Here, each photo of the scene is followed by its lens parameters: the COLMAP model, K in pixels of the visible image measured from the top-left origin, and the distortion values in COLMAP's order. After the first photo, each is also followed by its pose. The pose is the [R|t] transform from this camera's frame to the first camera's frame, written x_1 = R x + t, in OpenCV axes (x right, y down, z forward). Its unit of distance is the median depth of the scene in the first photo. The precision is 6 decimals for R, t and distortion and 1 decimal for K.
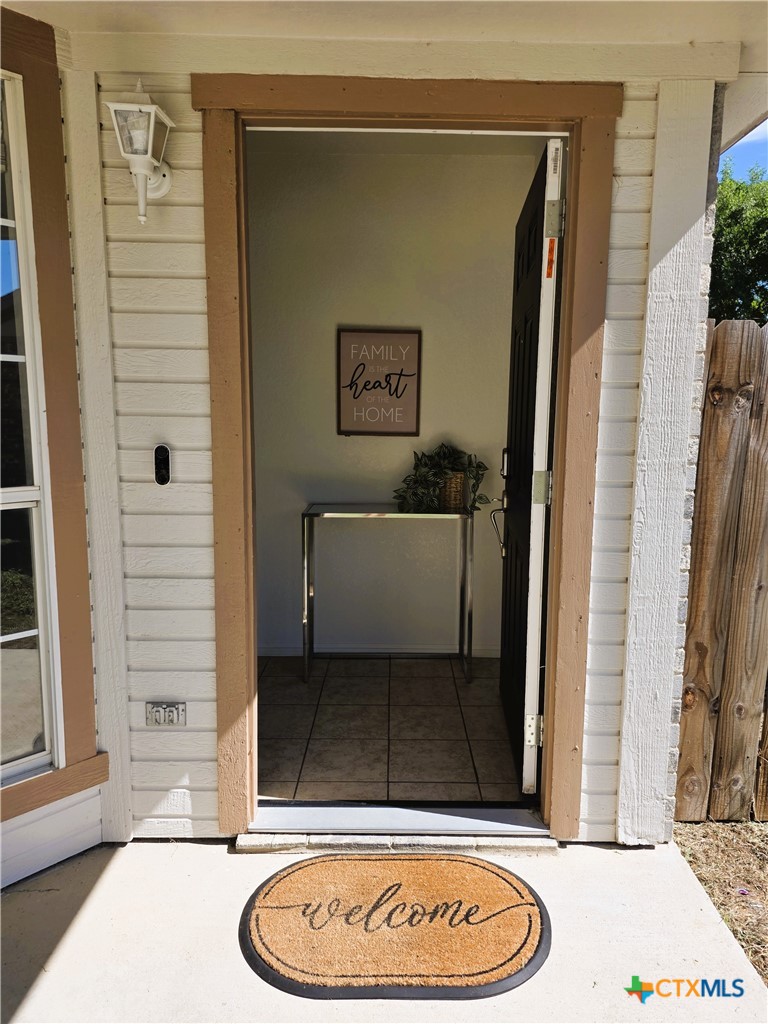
lens RADIAL K [[682.5, 0, 385.7], [0, 682.5, 502.8], [0, 0, 1]] dist [0.072714, -0.063101]
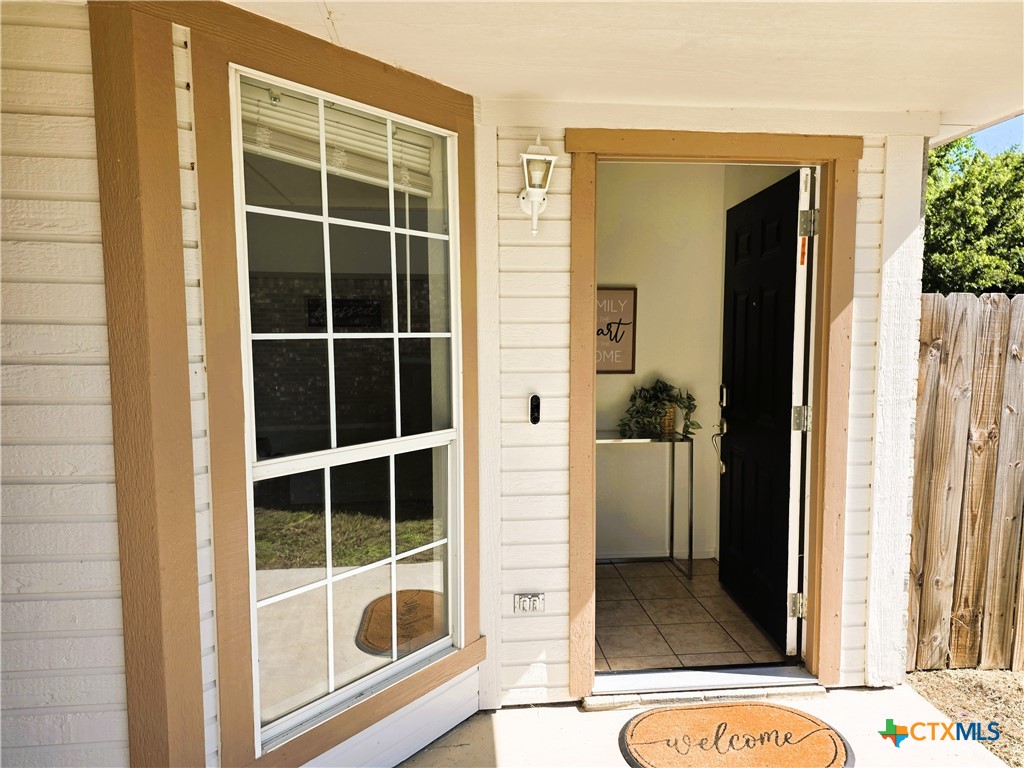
lens RADIAL K [[688.5, 0, 521.8], [0, 688.5, 390.2], [0, 0, 1]] dist [0.098068, -0.086734]
pose [[0.993900, -0.022590, 0.107948, -0.461068], [0.027753, 0.998530, -0.046566, -0.029064], [-0.106738, 0.049278, 0.993065, -0.298553]]
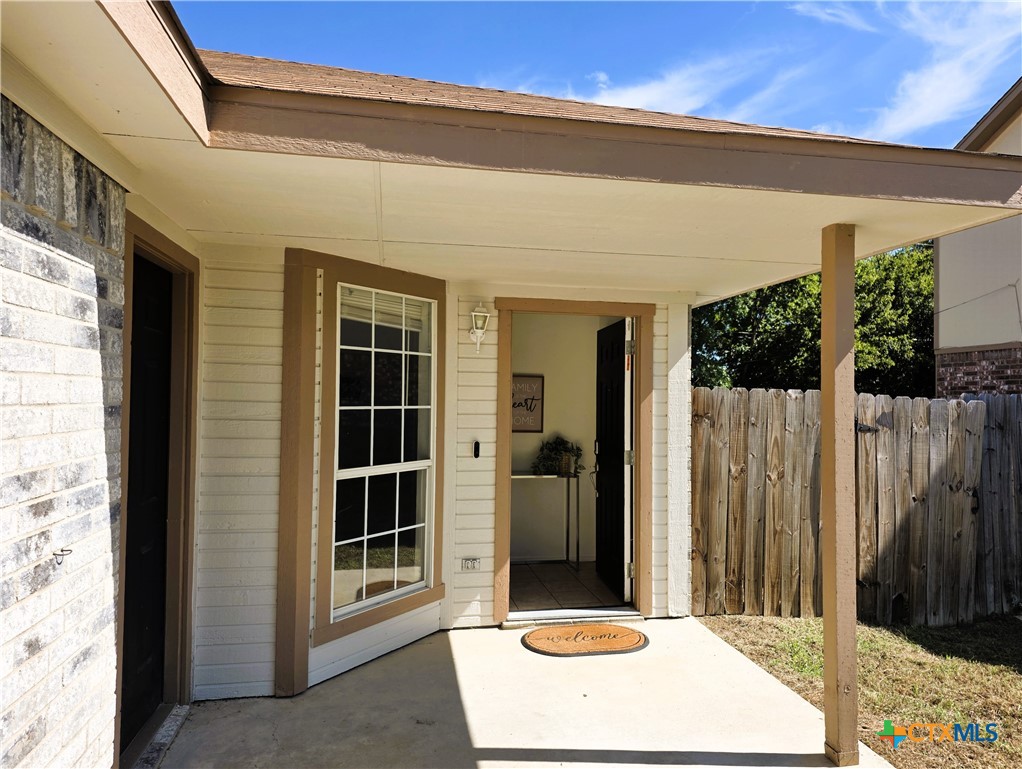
lens RADIAL K [[681.5, 0, 513.4], [0, 681.5, 382.0], [0, 0, 1]] dist [0.095563, -0.084178]
pose [[0.982873, 0.005753, 0.184194, -0.588858], [0.022964, 0.987898, -0.153392, 0.071058], [-0.182847, 0.154995, 0.970847, -1.222704]]
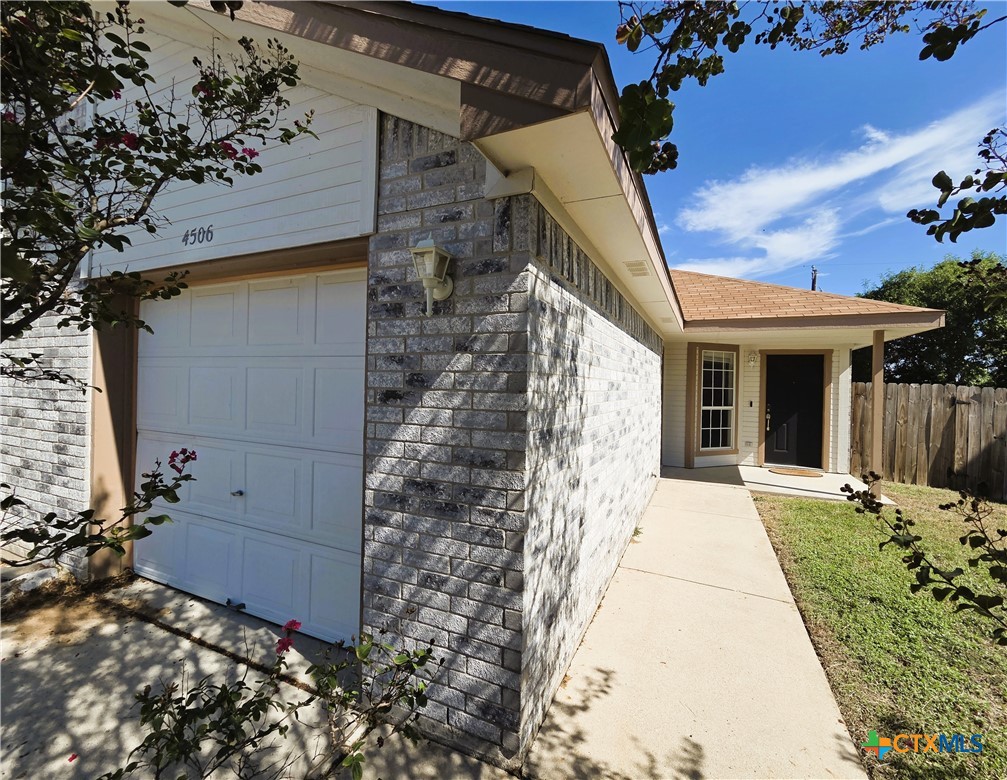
lens RADIAL K [[392.0, 0, 545.6], [0, 392.0, 380.4], [0, 0, 1]] dist [0.012637, 0.000016]
pose [[0.927634, 0.009461, -0.373370, -0.699424], [-0.062598, 0.989477, -0.130450, 0.315708], [0.368207, 0.144382, 0.918465, -3.022881]]
